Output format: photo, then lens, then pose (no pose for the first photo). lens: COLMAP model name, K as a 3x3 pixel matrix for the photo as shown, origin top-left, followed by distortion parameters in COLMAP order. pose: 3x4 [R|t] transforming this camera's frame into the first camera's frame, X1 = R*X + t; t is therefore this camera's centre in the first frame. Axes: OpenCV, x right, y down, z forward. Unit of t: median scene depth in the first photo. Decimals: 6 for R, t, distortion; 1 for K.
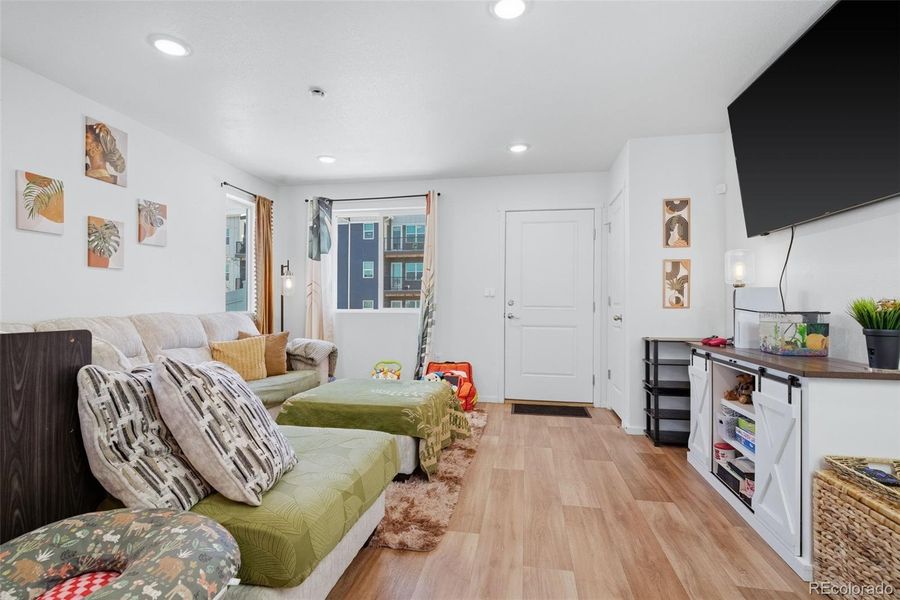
lens RADIAL K [[418.7, 0, 449.0], [0, 418.7, 303.0], [0, 0, 1]] dist [-0.005700, -0.000215]
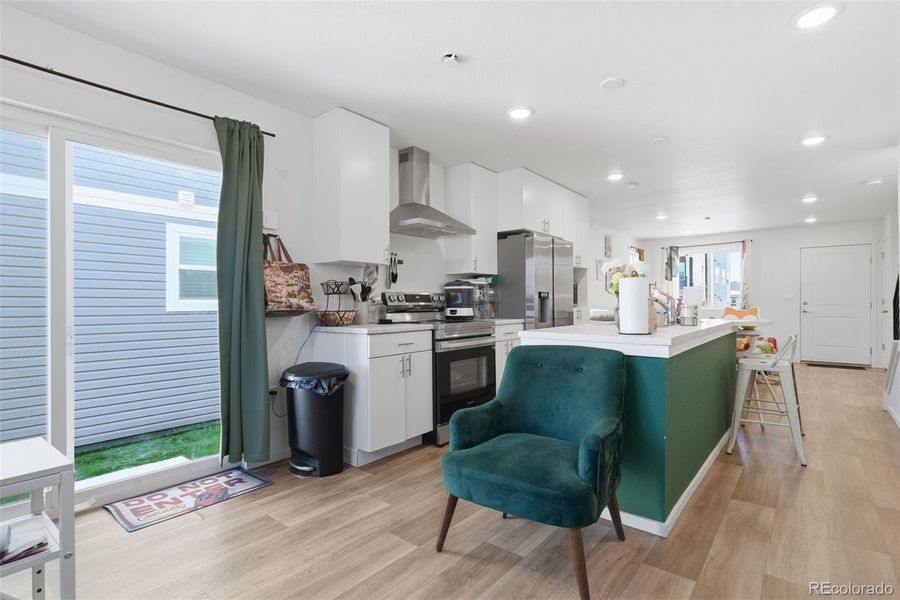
lens RADIAL K [[437.2, 0, 451.4], [0, 437.2, 298.2], [0, 0, 1]] dist [-0.000447, 0.002067]
pose [[0.860191, -0.010858, -0.509857, -0.191246], [0.002560, 0.999853, -0.016974, 0.006497], [0.509966, 0.013295, 0.860092, -1.327853]]
